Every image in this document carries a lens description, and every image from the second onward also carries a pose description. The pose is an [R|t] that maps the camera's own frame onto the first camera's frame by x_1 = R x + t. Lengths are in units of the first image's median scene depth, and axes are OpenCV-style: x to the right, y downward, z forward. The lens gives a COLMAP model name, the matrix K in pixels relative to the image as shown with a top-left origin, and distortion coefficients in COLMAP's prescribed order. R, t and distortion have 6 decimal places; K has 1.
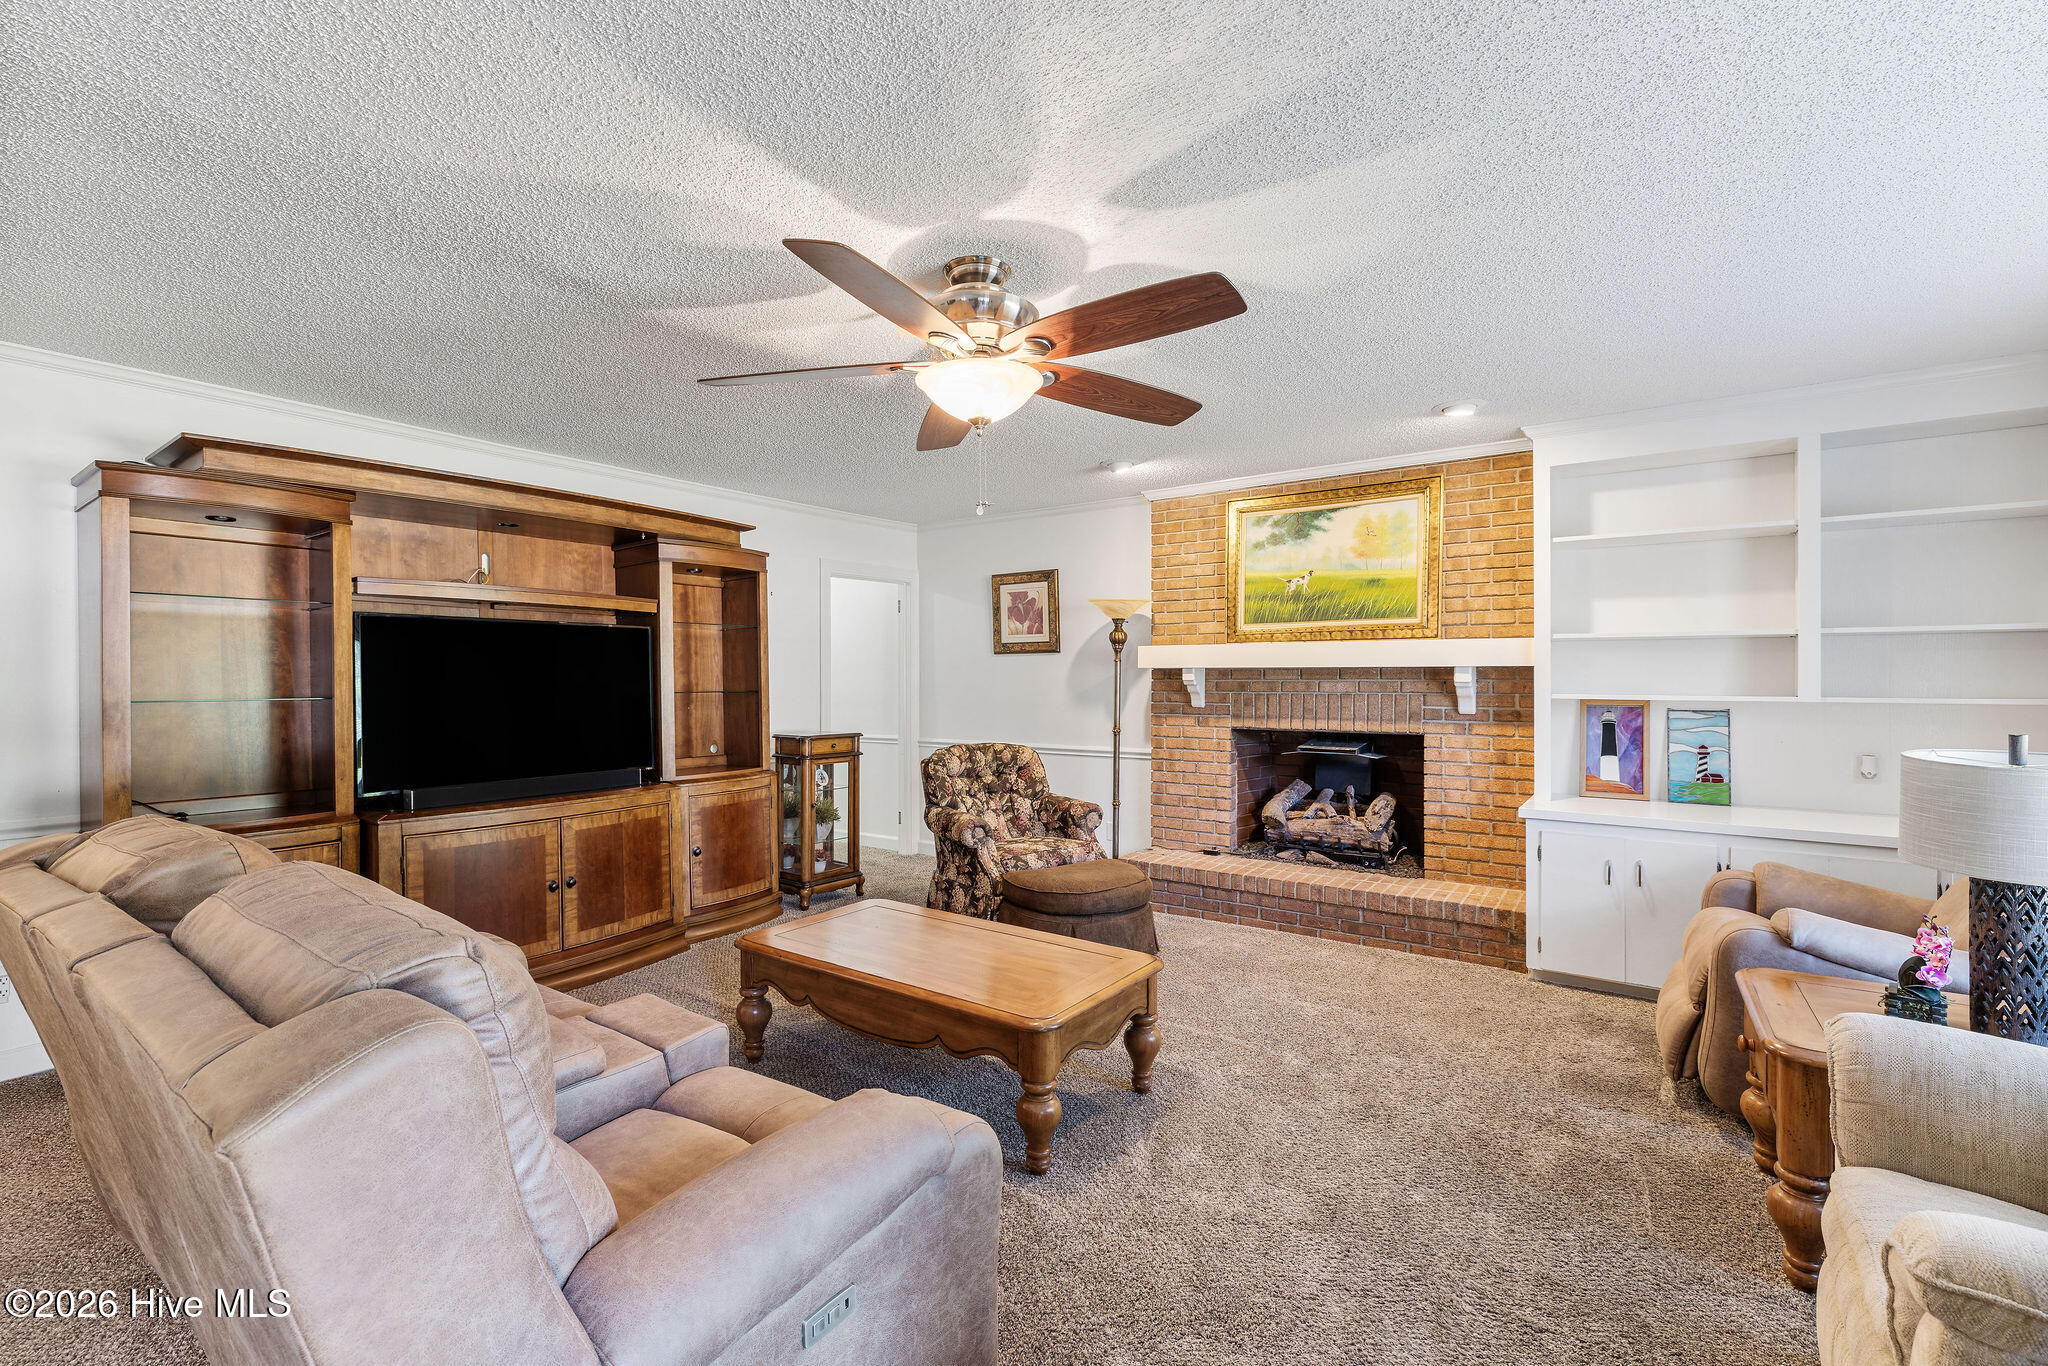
lens RADIAL K [[887.4, 0, 1023.9], [0, 887.4, 677.8], [0, 0, 1]] dist [0.002224, 0.000387]
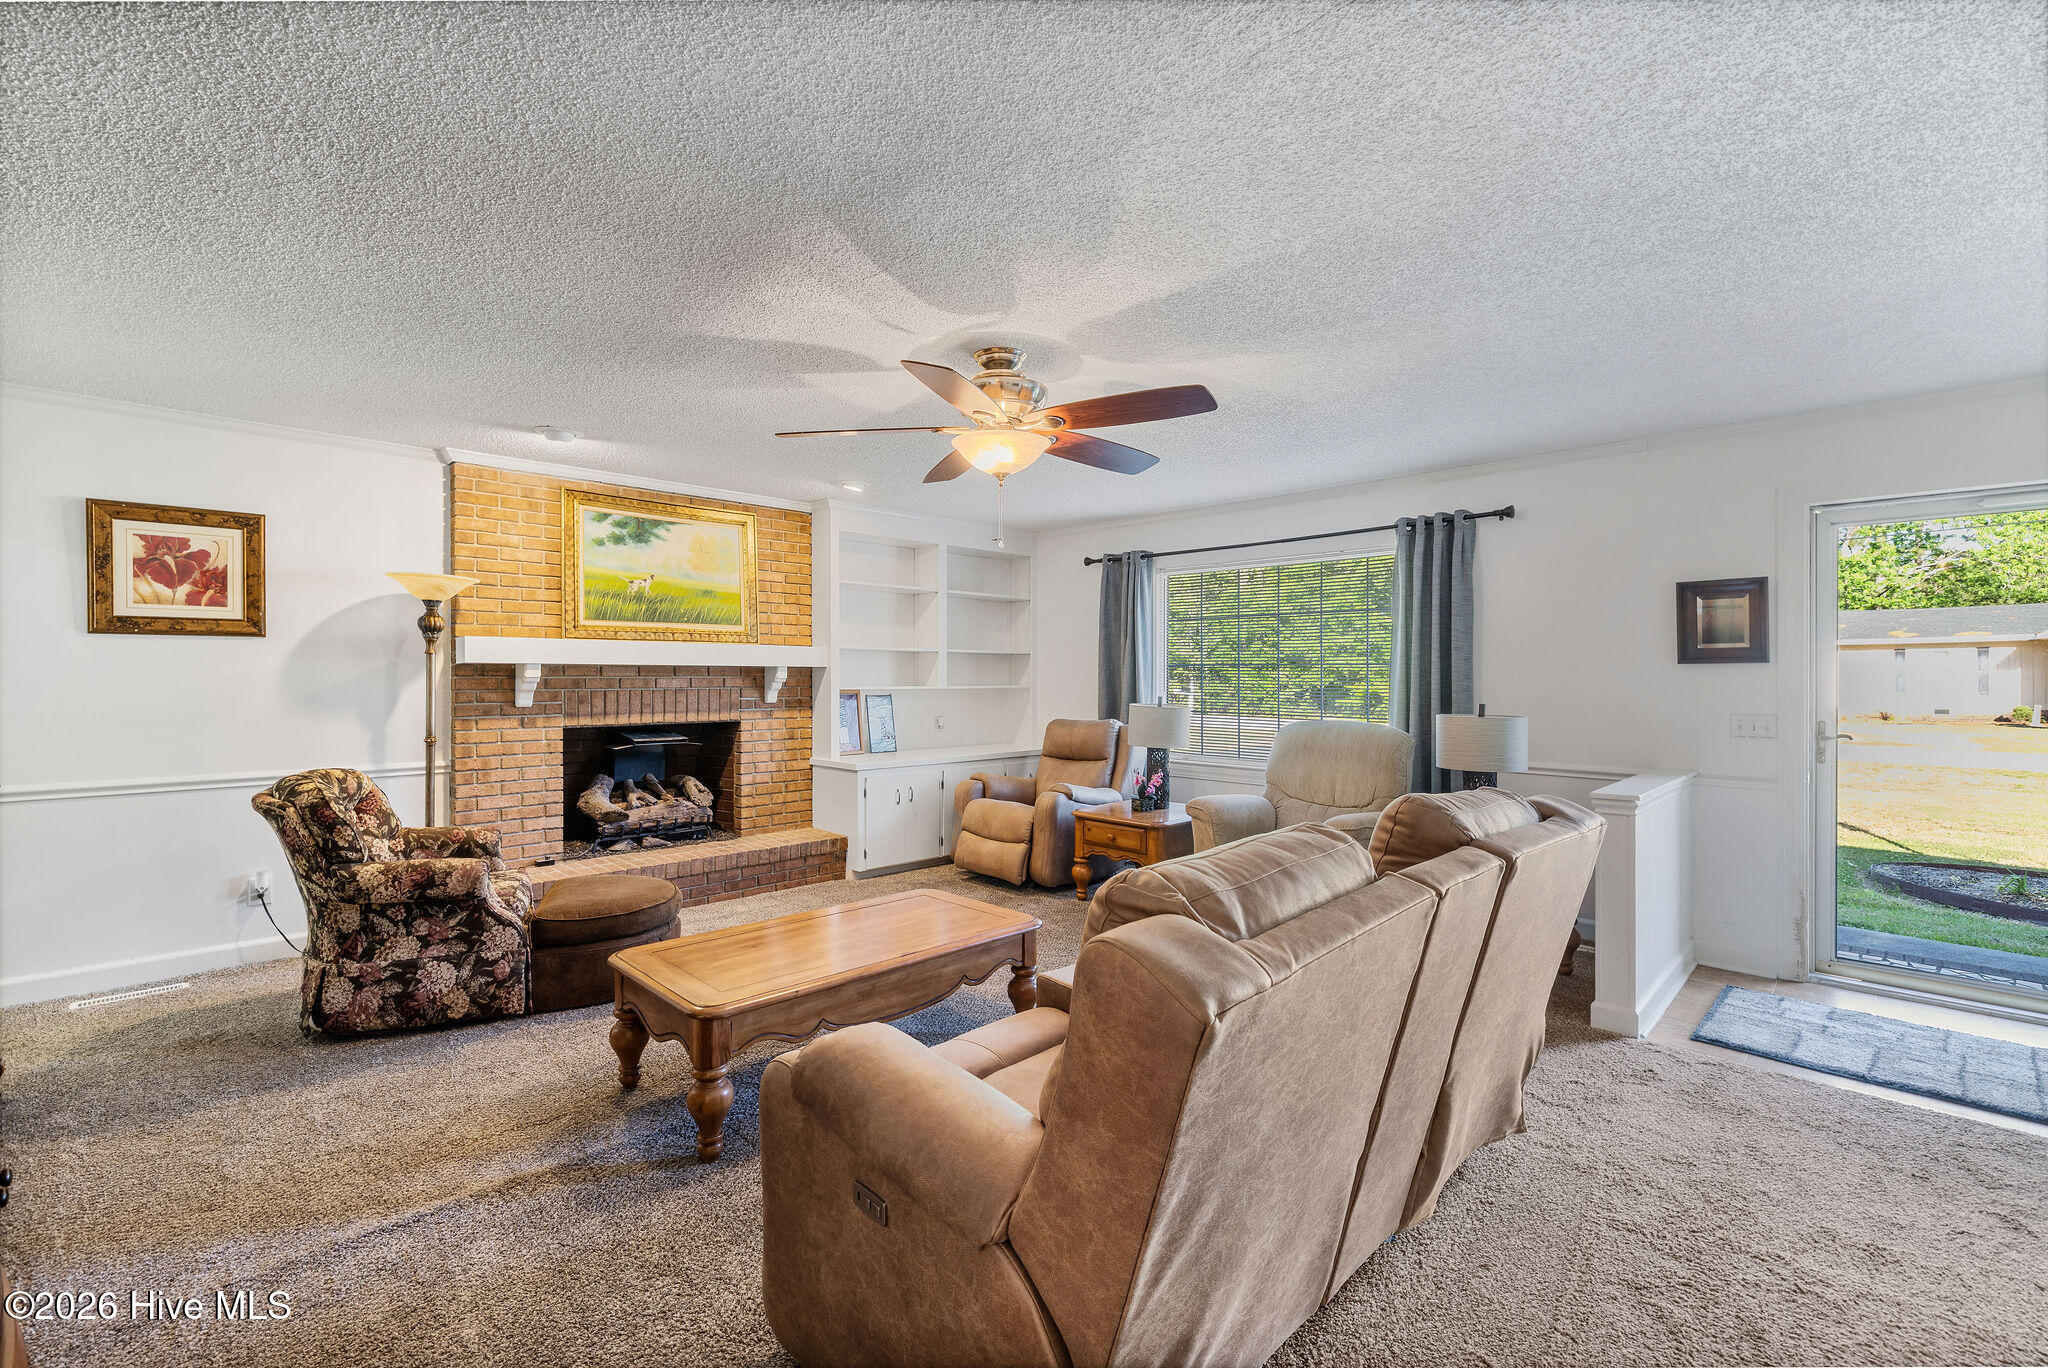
lens RADIAL K [[887.4, 0, 1023.9], [0, 887.4, 678.8], [0, 0, 1]] dist [0.002224, 0.000387]
pose [[0.172378, -0.001743, 0.985029, -0.650135], [-0.000791, 0.999998, 0.001908, 0.002437], [-0.985031, -0.001108, 0.172376, 0.369778]]
